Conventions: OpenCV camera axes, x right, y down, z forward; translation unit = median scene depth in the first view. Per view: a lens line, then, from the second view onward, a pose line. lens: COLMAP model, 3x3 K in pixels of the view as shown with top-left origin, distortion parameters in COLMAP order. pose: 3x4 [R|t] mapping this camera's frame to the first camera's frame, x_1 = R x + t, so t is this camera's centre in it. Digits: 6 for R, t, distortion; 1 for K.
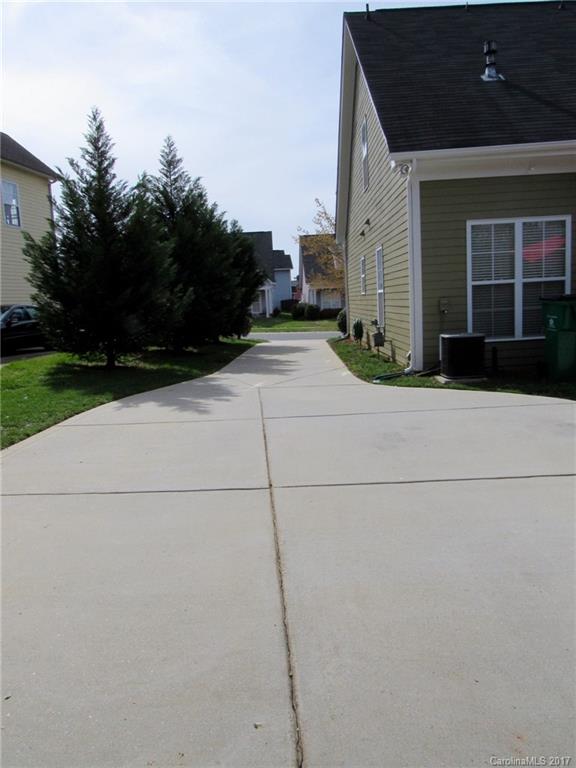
lens RADIAL K [[538.5, 0, 299.4], [0, 538.5, 385.6], [0, 0, 1]] dist [-0.032260, 0.003742]
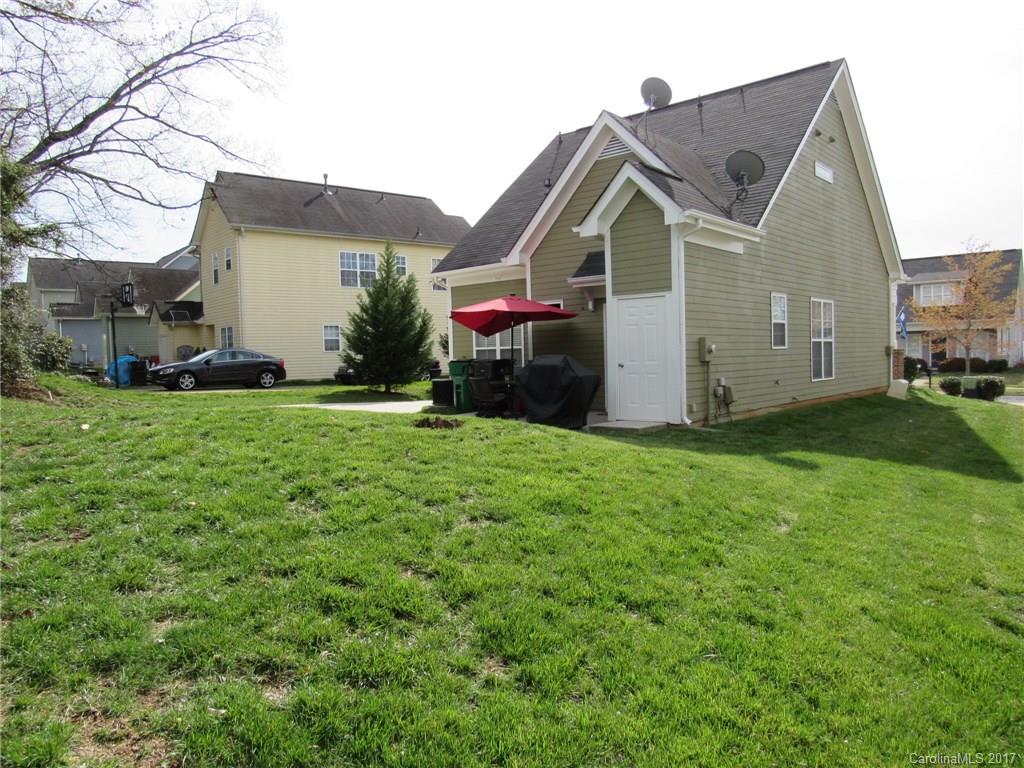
lens RADIAL K [[718.0, 0, 512.0], [0, 718.0, 384.0], [0, 0, 1]] dist [-0.032260, 0.003742]
pose [[0.776155, 0.054531, -0.628180, 1.703846], [-0.102377, 0.993933, -0.040211, -0.018084], [0.622176, 0.095521, 0.777028, -0.528851]]
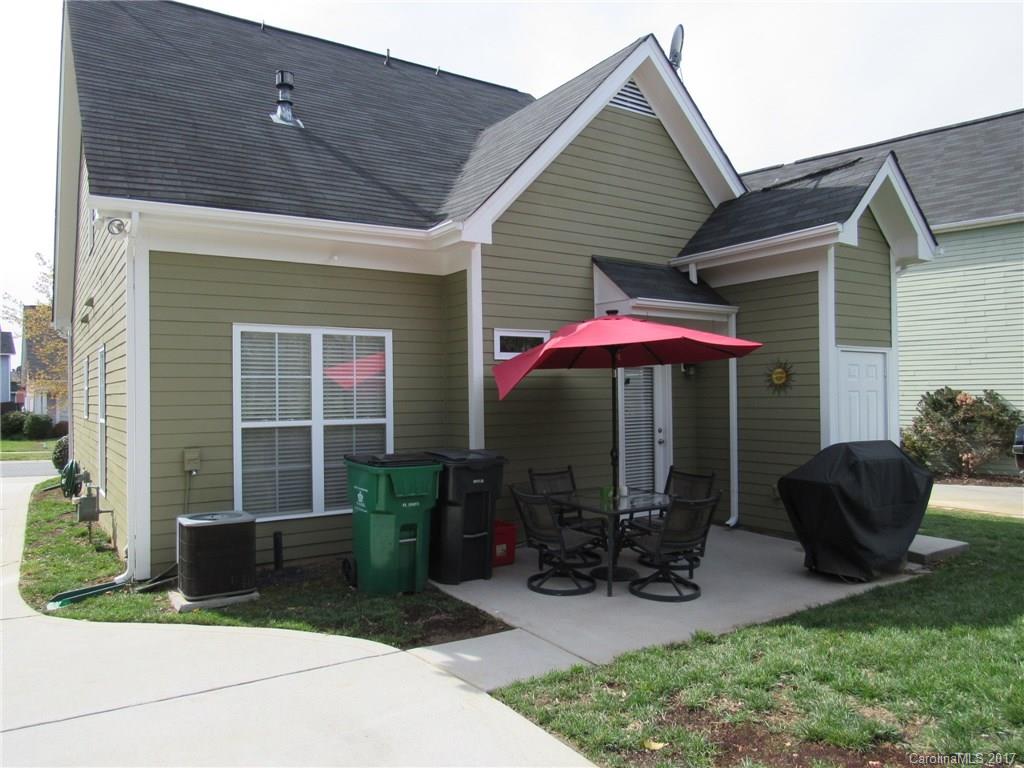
lens RADIAL K [[718.0, 0, 512.0], [0, 718.0, 384.0], [0, 0, 1]] dist [-0.032260, 0.003742]
pose [[0.829592, 0.055359, 0.555620, 0.125569], [0.052456, 0.982946, -0.176256, -0.078837], [-0.555901, 0.175366, 0.812540, 0.170334]]
